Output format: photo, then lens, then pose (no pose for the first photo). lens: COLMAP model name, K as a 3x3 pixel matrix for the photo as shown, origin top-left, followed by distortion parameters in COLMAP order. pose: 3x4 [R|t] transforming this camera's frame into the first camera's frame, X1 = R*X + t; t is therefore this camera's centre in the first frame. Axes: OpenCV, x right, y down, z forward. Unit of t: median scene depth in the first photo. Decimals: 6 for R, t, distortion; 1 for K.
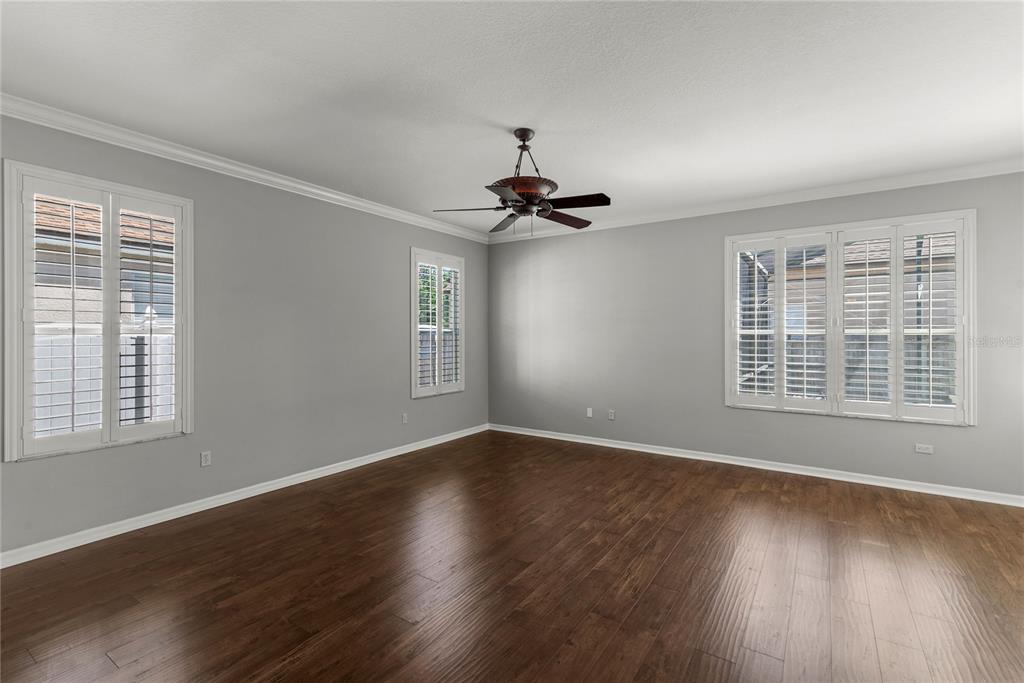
lens RADIAL K [[463.4, 0, 515.8], [0, 463.4, 338.9], [0, 0, 1]] dist [0.014542, -0.000772]
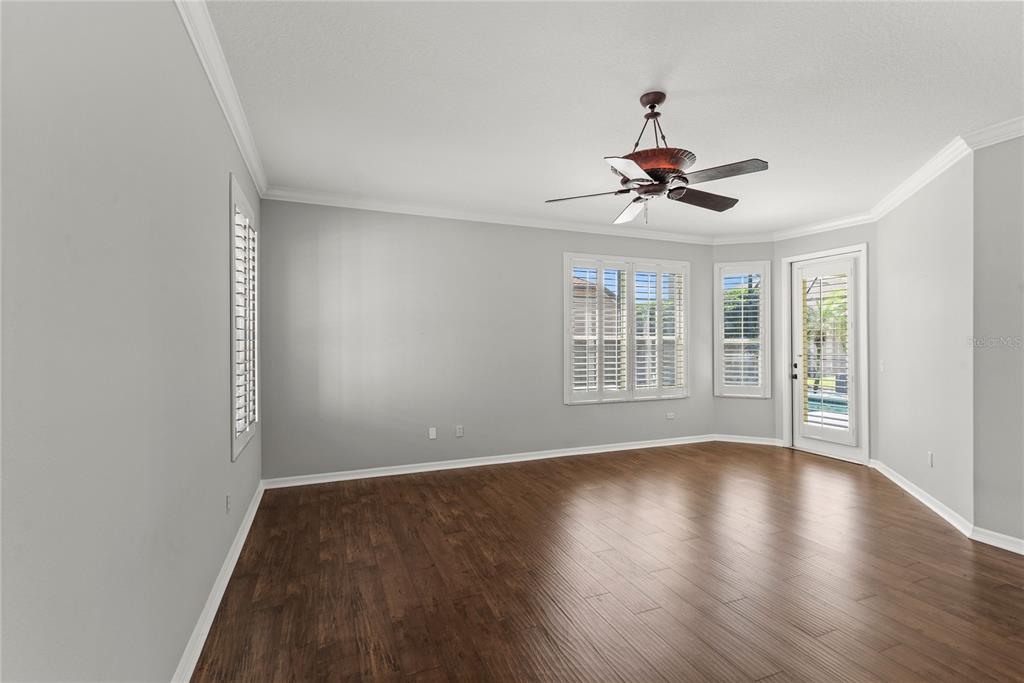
lens RADIAL K [[463.4, 0, 515.5], [0, 463.4, 340.6], [0, 0, 1]] dist [0.014542, -0.000772]
pose [[0.556882, -0.000440, 0.830592, -0.613601], [0.009174, 0.999942, -0.005621, -0.002667], [-0.830541, 0.010750, 0.556853, 0.554700]]
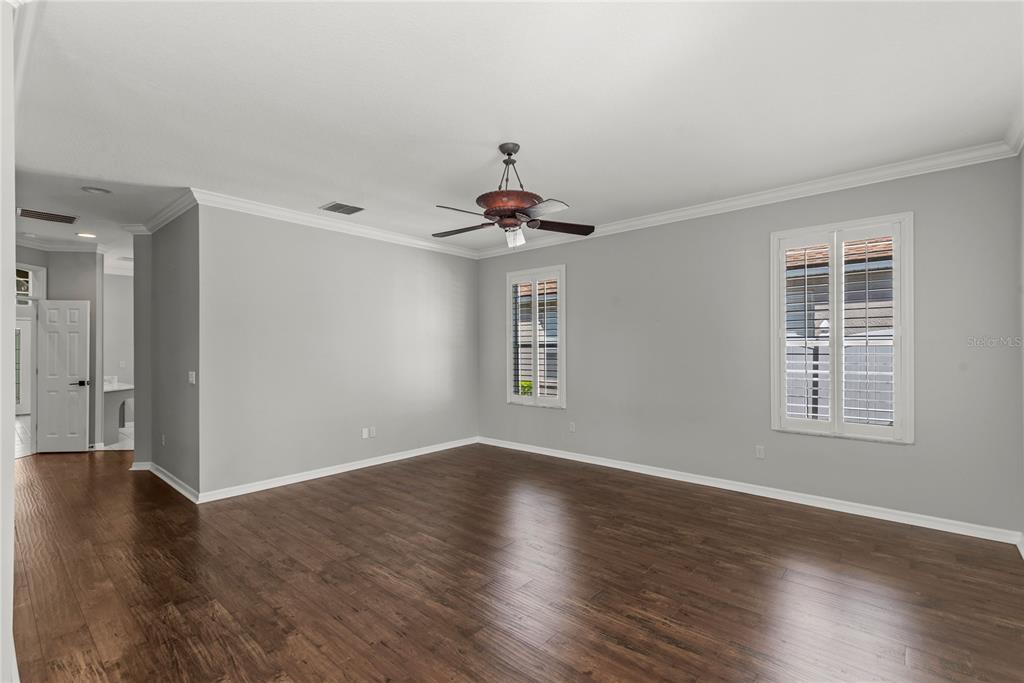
lens RADIAL K [[463.4, 0, 510.8], [0, 463.4, 344.9], [0, 0, 1]] dist [0.014542, -0.000772]
pose [[-0.141384, -0.009318, -0.989911, 0.764820], [-0.003200, 0.999955, -0.008956, -0.004095], [0.989950, 0.001902, -0.141408, 0.860687]]
